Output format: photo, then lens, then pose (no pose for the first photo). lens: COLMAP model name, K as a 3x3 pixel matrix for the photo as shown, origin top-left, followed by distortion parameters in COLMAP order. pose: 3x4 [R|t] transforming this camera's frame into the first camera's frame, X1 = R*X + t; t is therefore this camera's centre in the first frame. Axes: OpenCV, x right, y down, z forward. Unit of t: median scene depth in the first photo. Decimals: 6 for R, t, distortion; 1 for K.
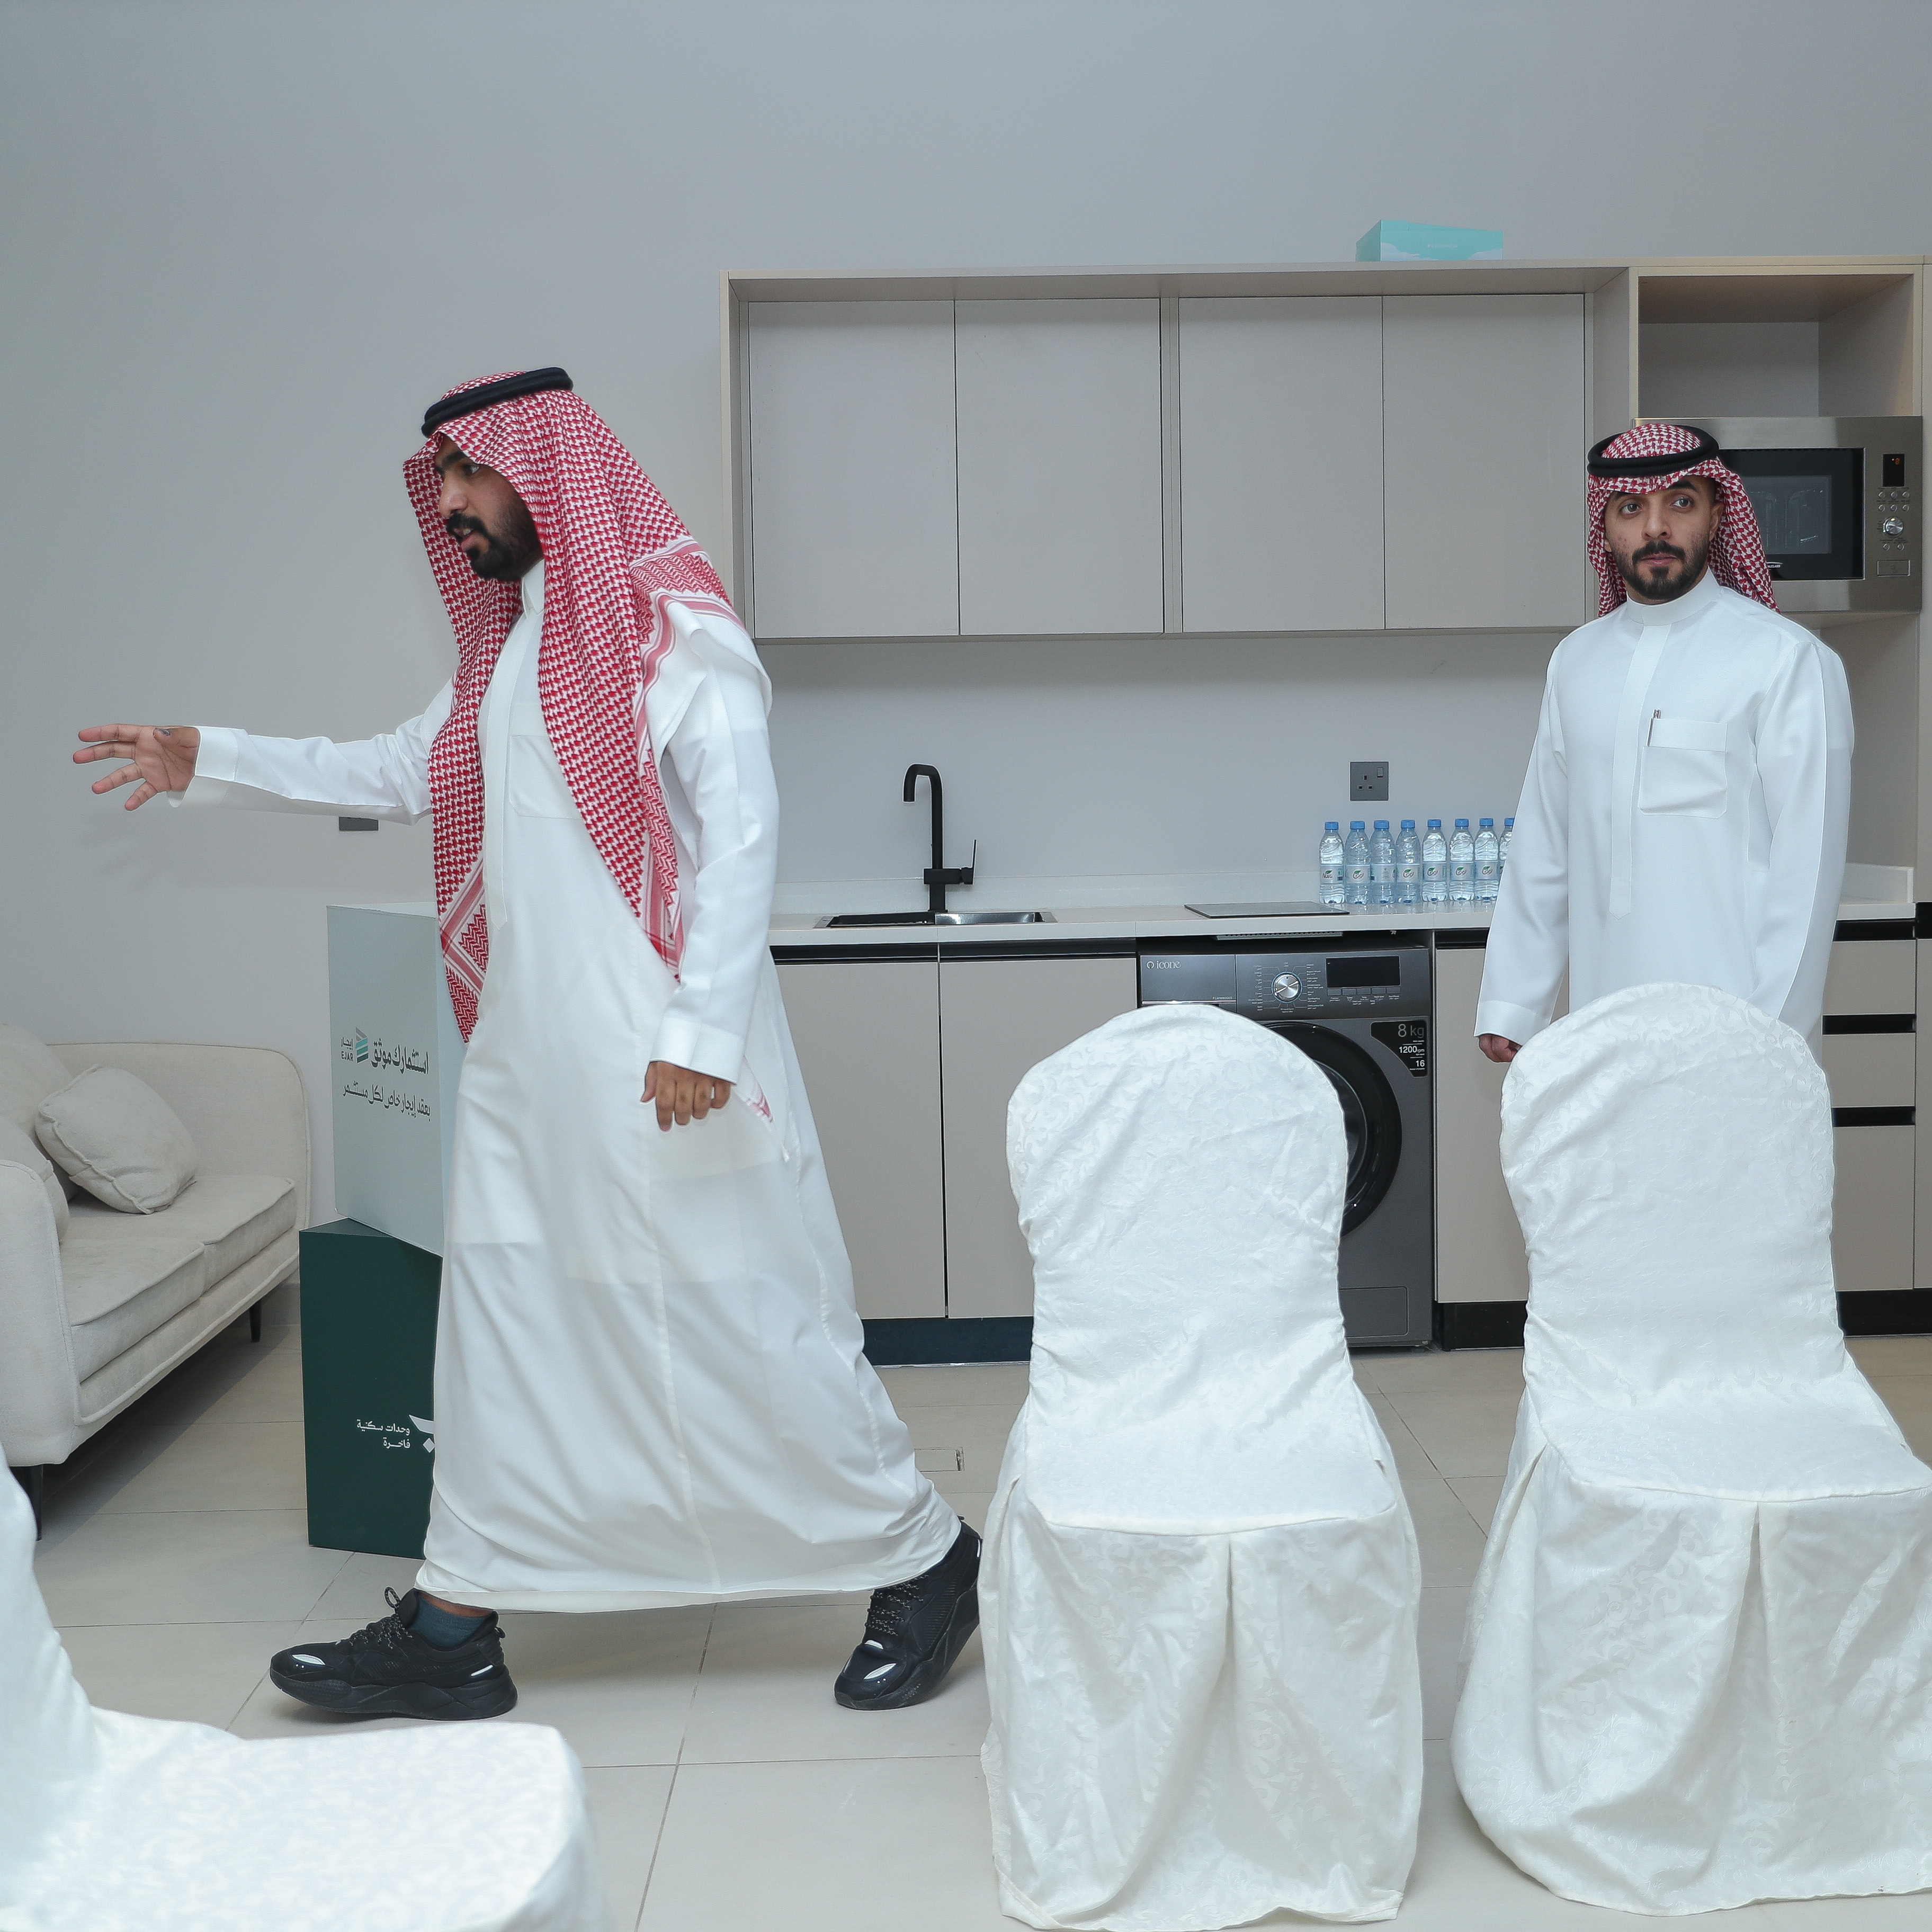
lens RADIAL K [[2758.6, 0, 1009.3], [0, 2758.6, 969.8], [0, 0, 1]] dist [-0.039746, 0.056670]
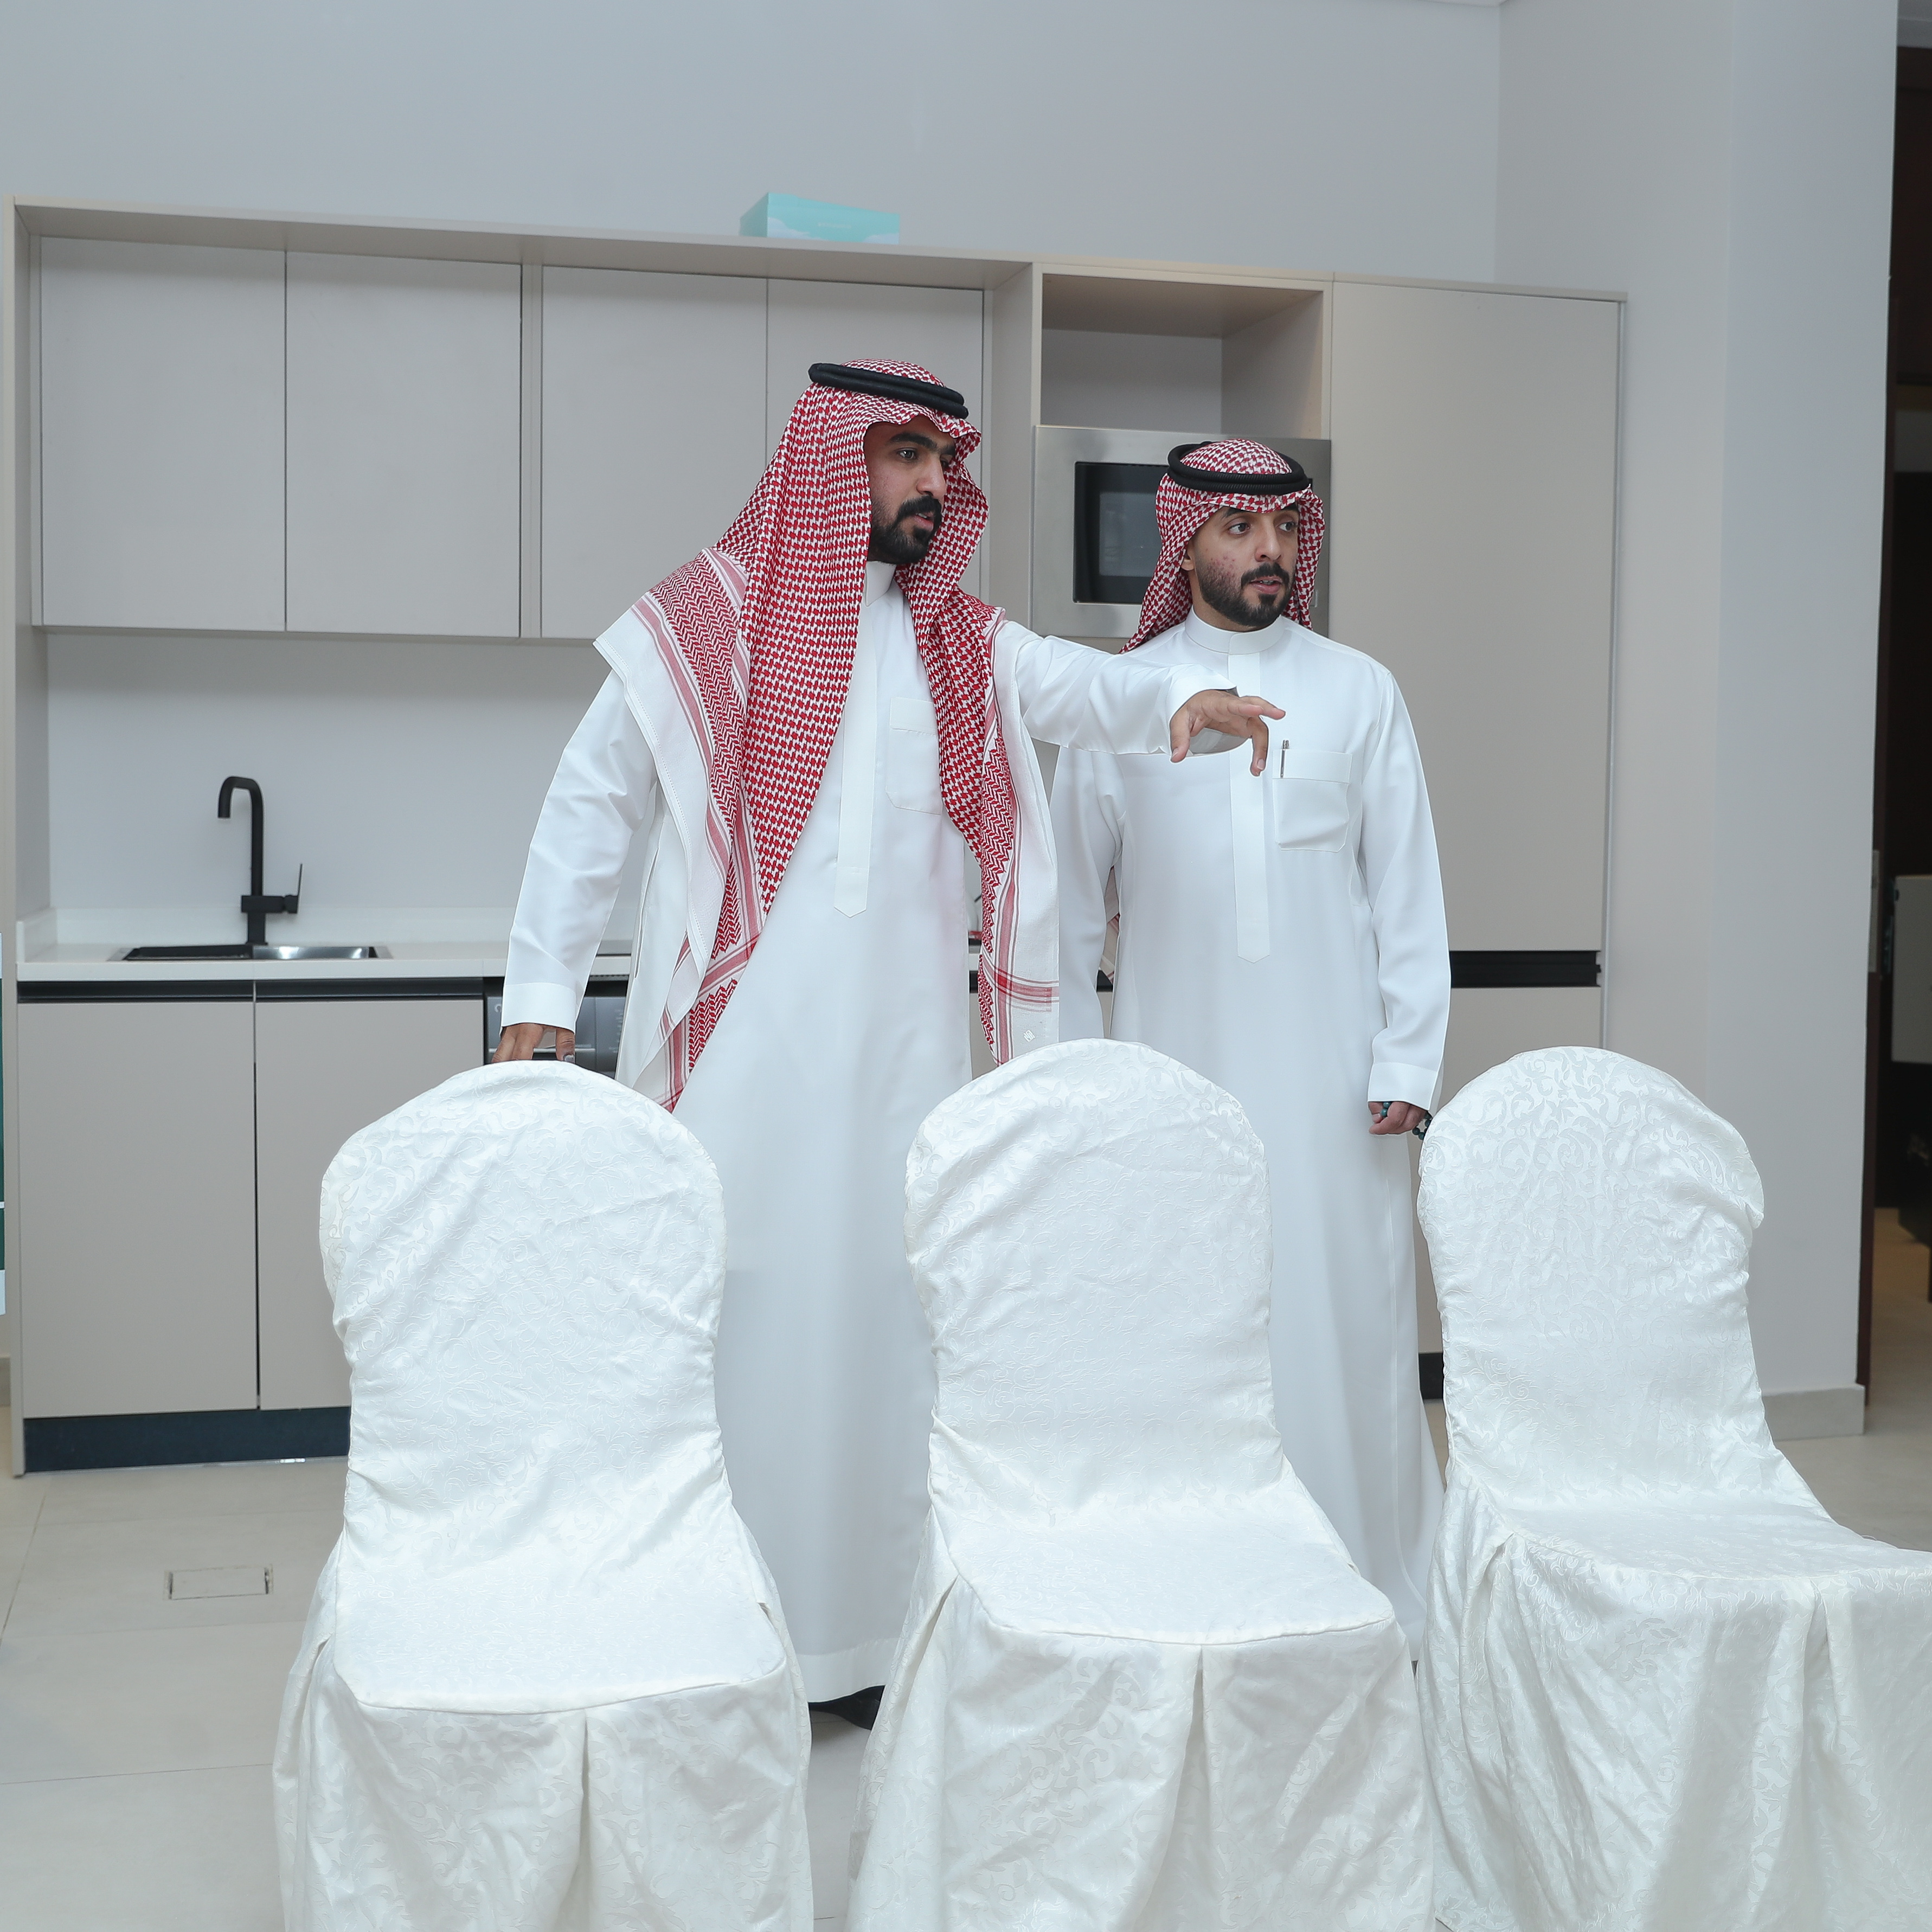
lens RADIAL K [[2694.0, 0, 966.0], [0, 2694.0, 966.0], [0, 0, 1]] dist [-0.053769, 0.125606]
pose [[0.975463, 0.014199, 0.219704, 0.010513], [-0.011254, 0.999829, -0.014651, -0.006167], [-0.219874, 0.011819, 0.975457, 0.171858]]
